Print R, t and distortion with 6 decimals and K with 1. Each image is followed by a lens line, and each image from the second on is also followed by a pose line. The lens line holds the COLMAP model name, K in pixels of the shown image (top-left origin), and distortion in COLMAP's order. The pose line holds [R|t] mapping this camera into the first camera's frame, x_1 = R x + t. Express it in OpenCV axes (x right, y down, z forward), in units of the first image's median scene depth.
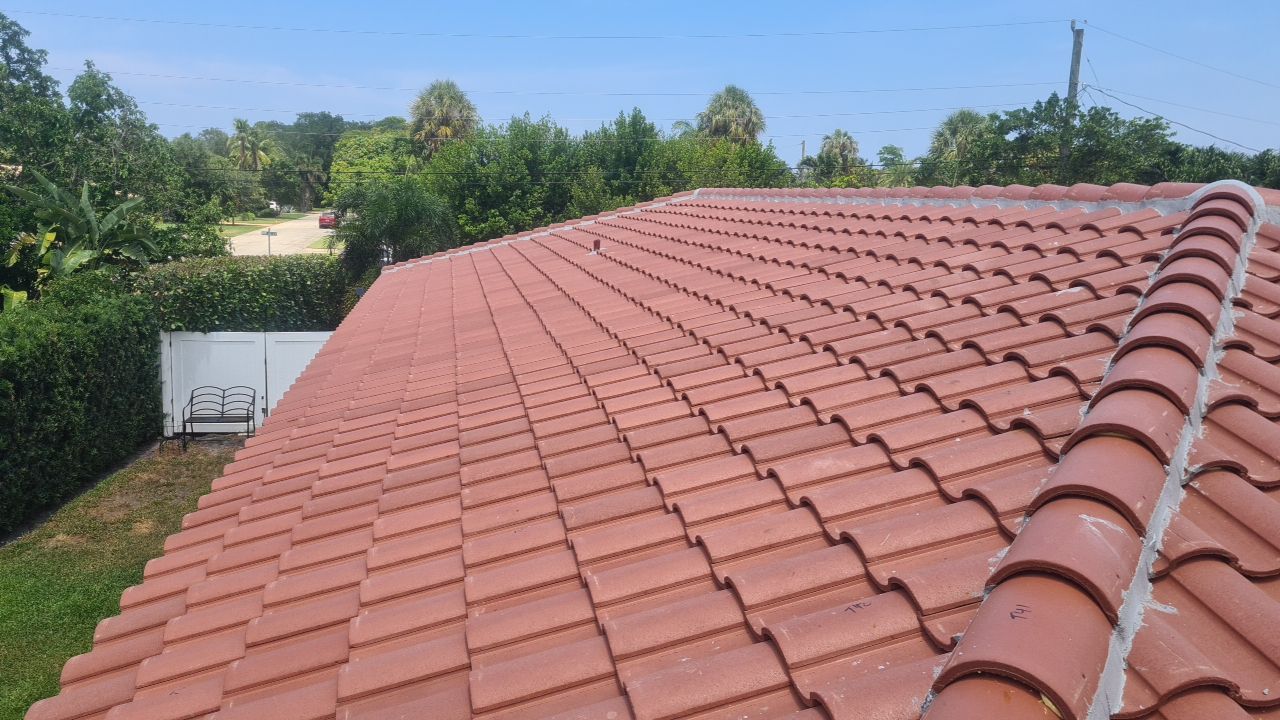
lens RADIAL K [[905.0, 0, 634.5], [0, 905.0, 353.3], [0, 0, 1]] dist [0.000655, -0.010291]
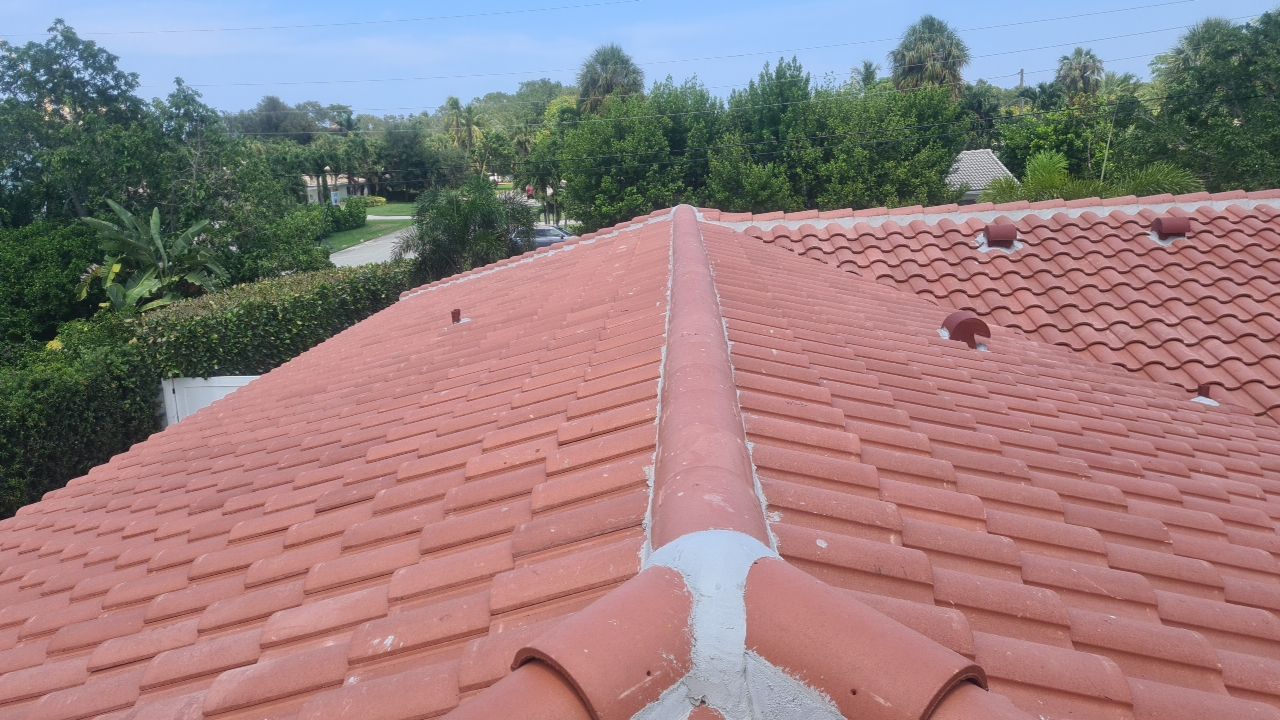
lens RADIAL K [[905.0, 0, 645.4], [0, 905.0, 360.6], [0, 0, 1]] dist [0.000655, -0.010291]
pose [[0.969265, -0.017651, -0.245385, 0.468489], [0.033288, 0.997660, 0.059722, -0.194242], [0.243756, -0.066055, 0.967584, 0.485842]]
